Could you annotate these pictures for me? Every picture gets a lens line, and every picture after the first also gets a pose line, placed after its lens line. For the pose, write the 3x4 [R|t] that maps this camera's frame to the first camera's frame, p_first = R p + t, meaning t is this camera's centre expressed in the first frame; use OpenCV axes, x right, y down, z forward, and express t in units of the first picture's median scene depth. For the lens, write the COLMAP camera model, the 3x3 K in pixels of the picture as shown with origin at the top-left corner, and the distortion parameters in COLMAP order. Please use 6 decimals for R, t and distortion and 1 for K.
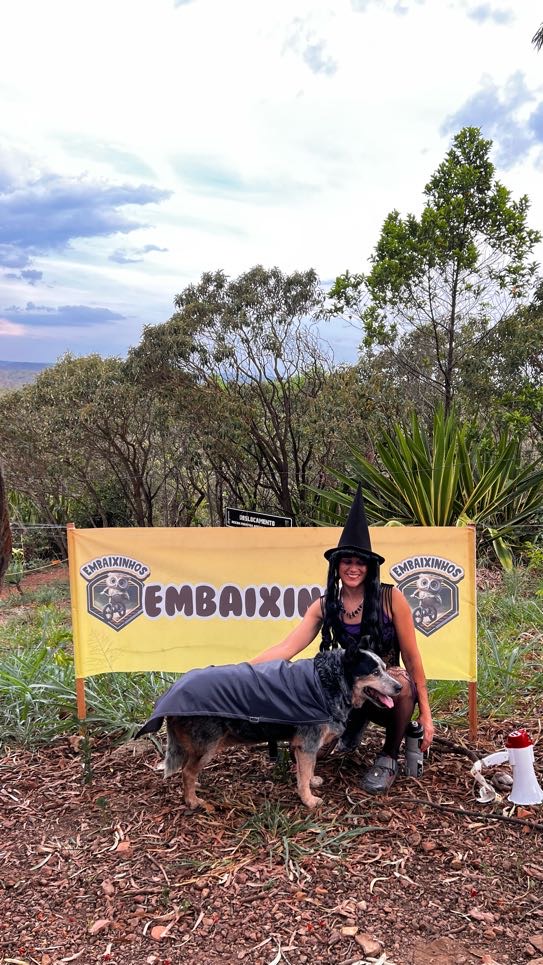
lens RADIAL K [[731.9, 0, 271.1], [0, 731.9, 489.0], [0, 0, 1]] dist [0.046124, -0.058465]
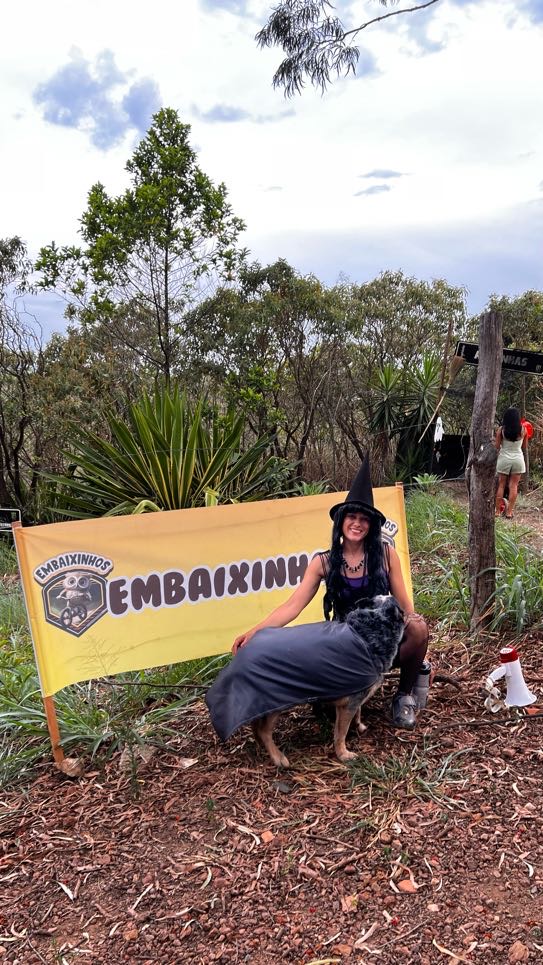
lens RADIAL K [[731.9, 0, 281.1], [0, 731.9, 490.3], [0, 0, 1]] dist [0.046124, -0.058465]
pose [[0.874255, -0.087669, 0.477486, -0.408499], [0.074565, 0.996137, 0.046371, -0.006772], [-0.479707, -0.004936, 0.877415, 0.101096]]
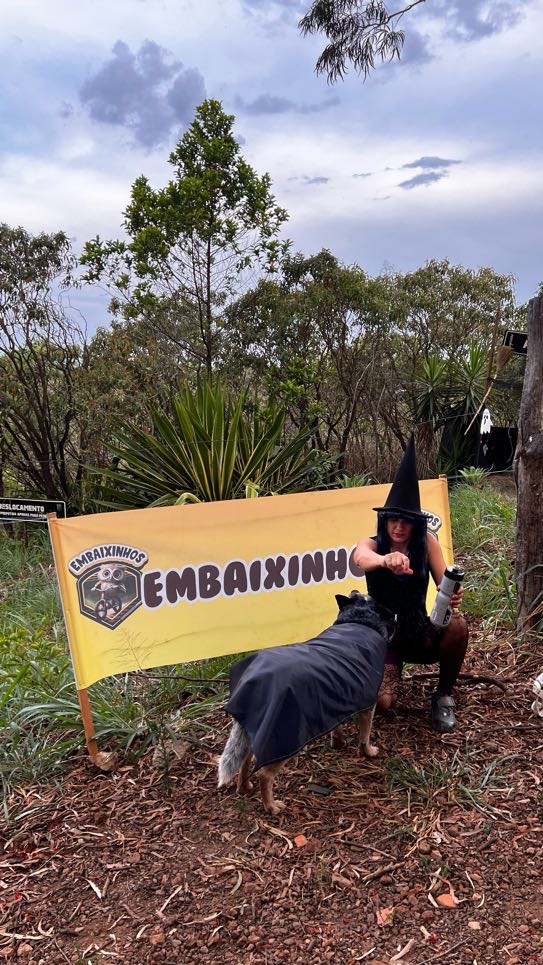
lens RADIAL K [[731.9, 0, 275.2], [0, 731.9, 489.1], [0, 0, 1]] dist [0.046124, -0.058465]
pose [[0.904577, -0.086890, 0.417361, -0.390509], [0.073278, 0.996129, 0.048563, -0.003263], [-0.419965, -0.013346, 0.907442, 0.120060]]
